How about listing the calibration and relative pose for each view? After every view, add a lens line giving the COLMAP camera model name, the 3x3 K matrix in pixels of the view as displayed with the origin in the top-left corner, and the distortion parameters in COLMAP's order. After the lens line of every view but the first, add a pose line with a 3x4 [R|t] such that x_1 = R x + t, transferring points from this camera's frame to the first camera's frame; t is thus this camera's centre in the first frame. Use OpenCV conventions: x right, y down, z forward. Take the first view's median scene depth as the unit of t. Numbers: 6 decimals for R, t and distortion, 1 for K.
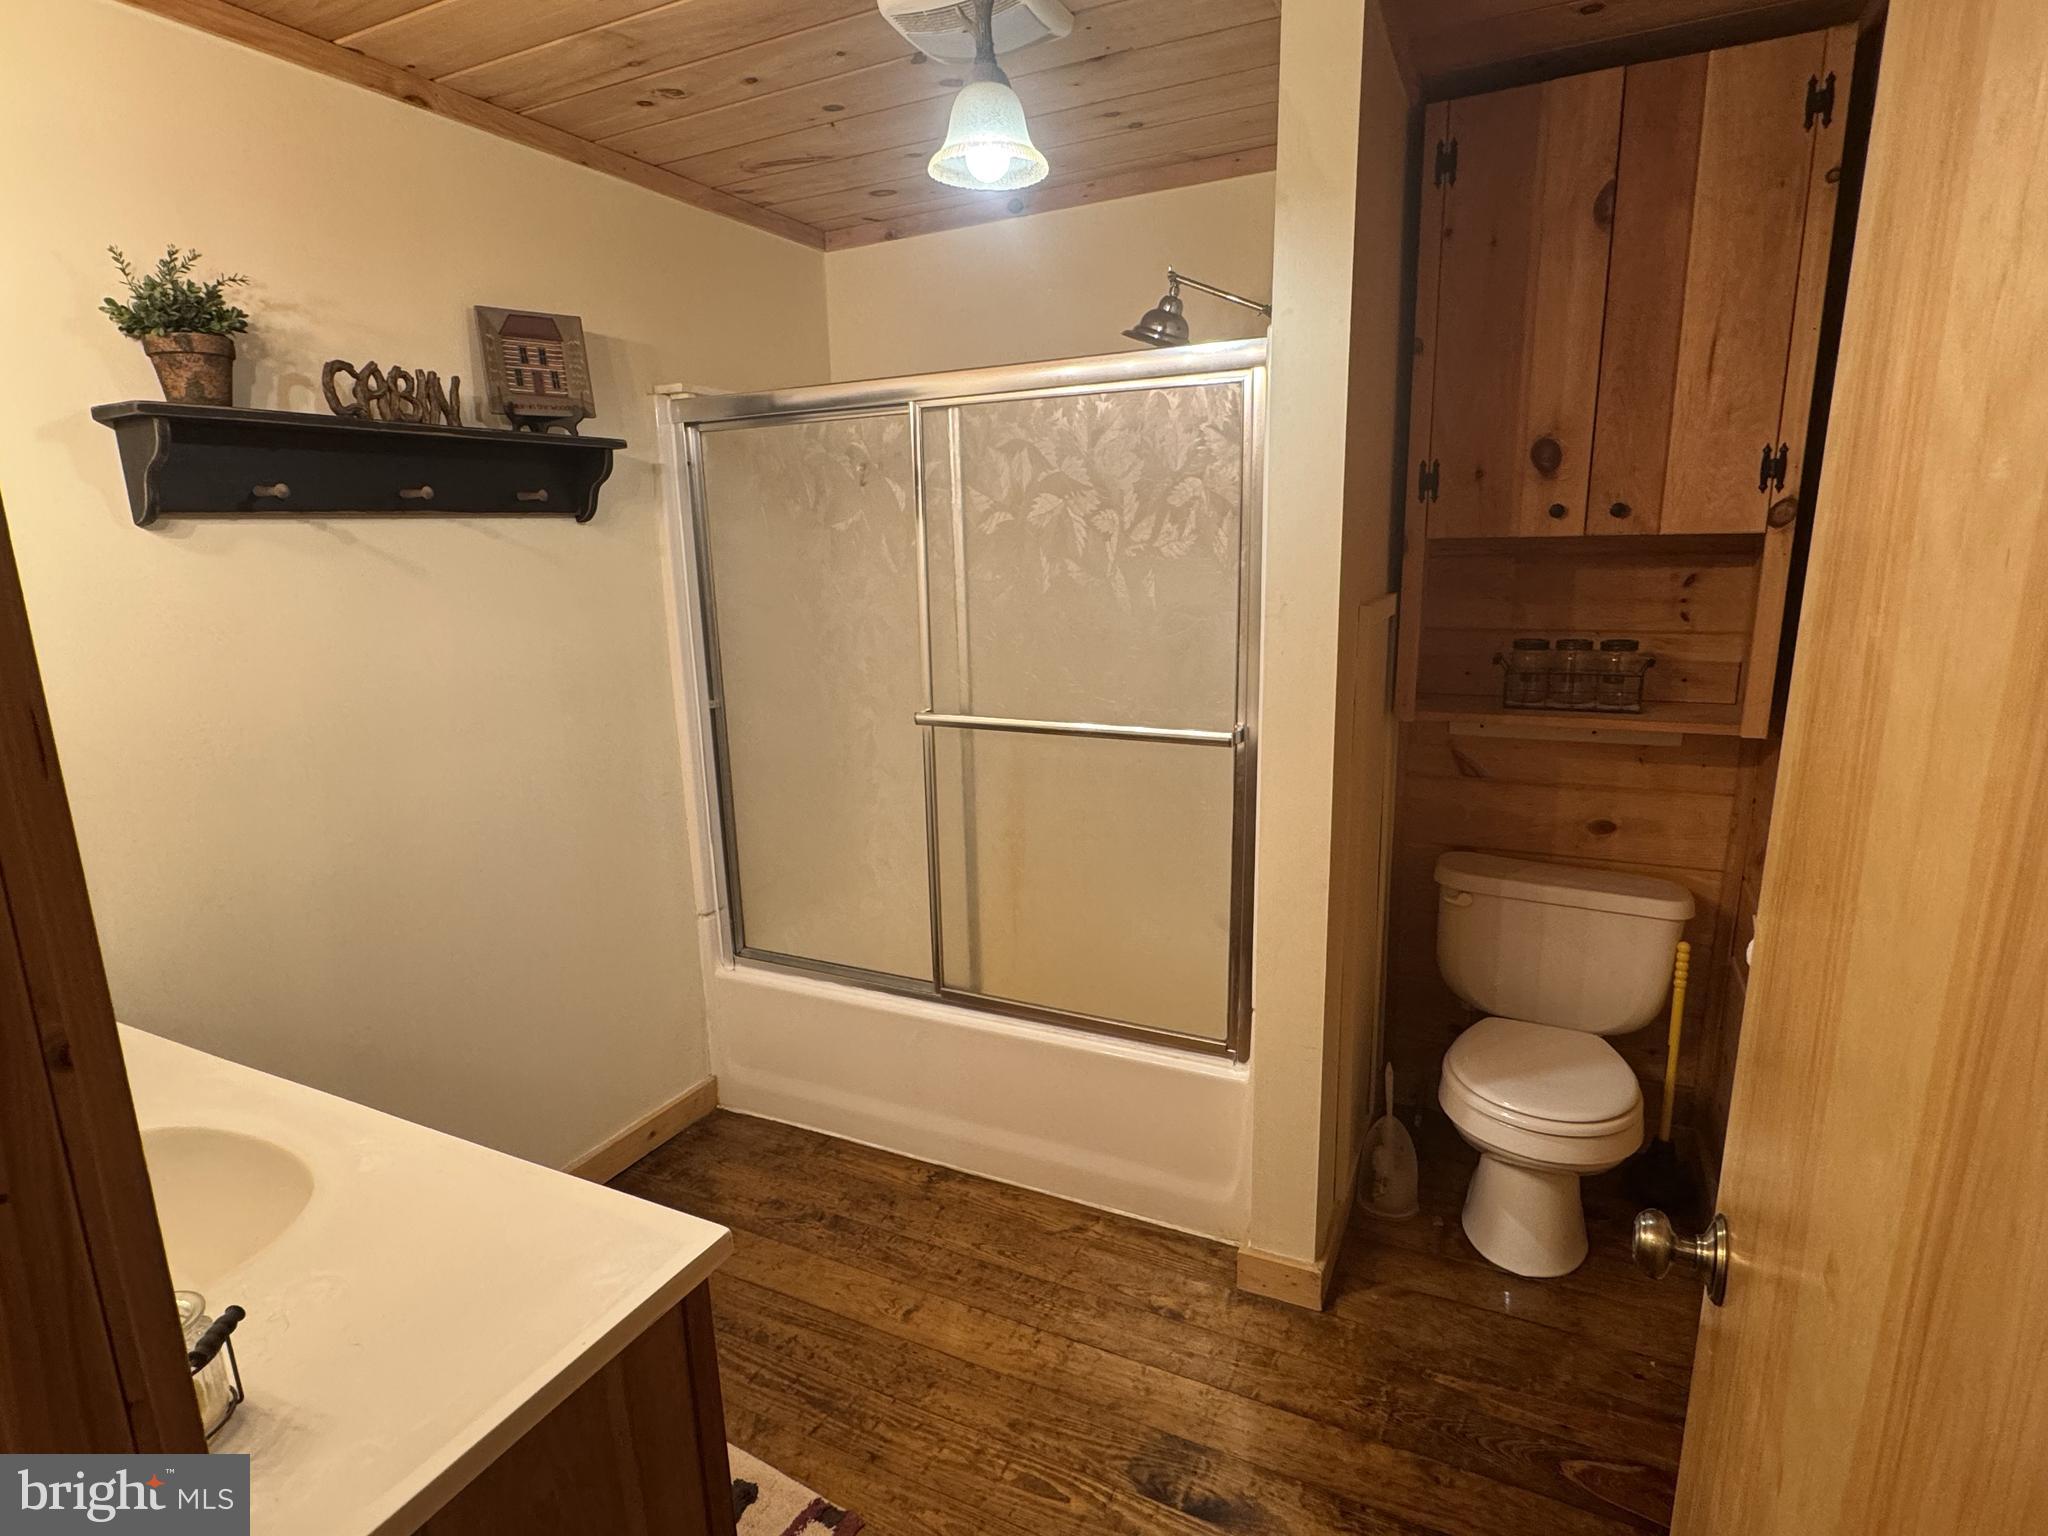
lens RADIAL K [[1079.0, 0, 1020.7], [0, 1079.0, 776.6], [0, 0, 1]] dist [0.002026, -0.000119]
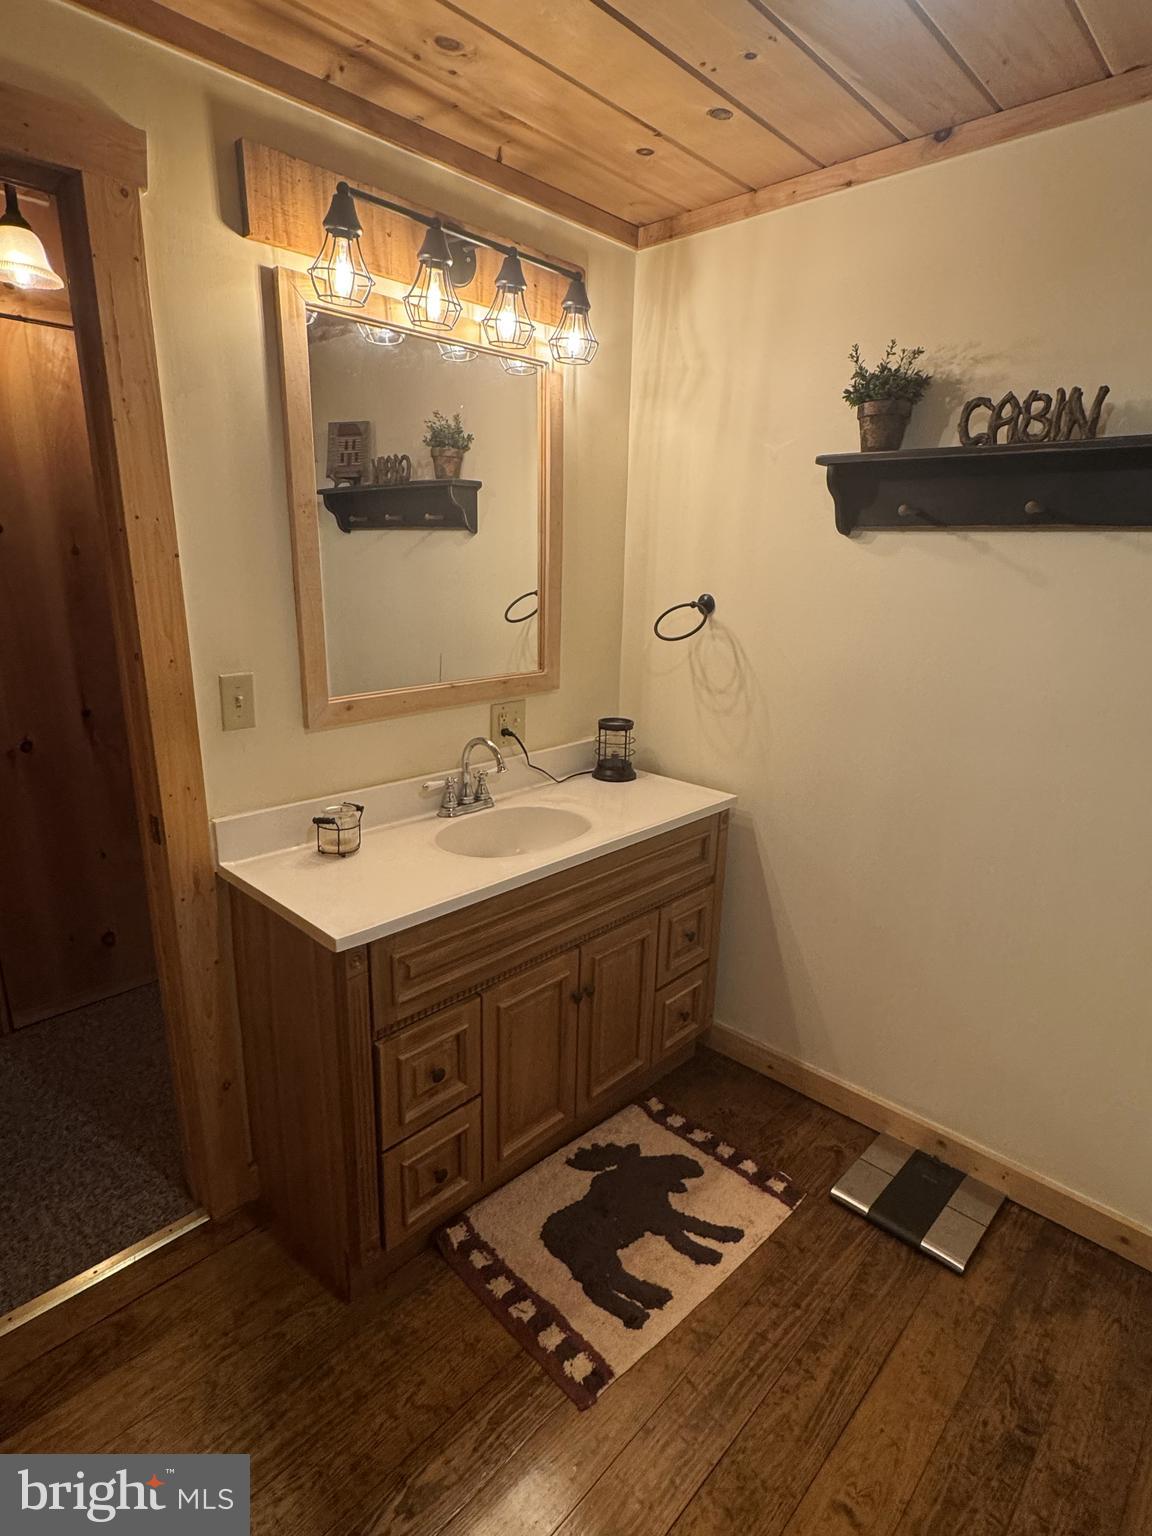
lens RADIAL K [[809.2, 0, 571.8], [0, 809.2, 764.2], [0, 0, 1]] dist [0.002026, -0.000119]
pose [[-0.293021, 0.268070, -0.917757, 0.414019], [-0.223457, 0.914105, 0.338349, -0.206255], [0.929627, 0.304222, -0.207950, 0.847652]]
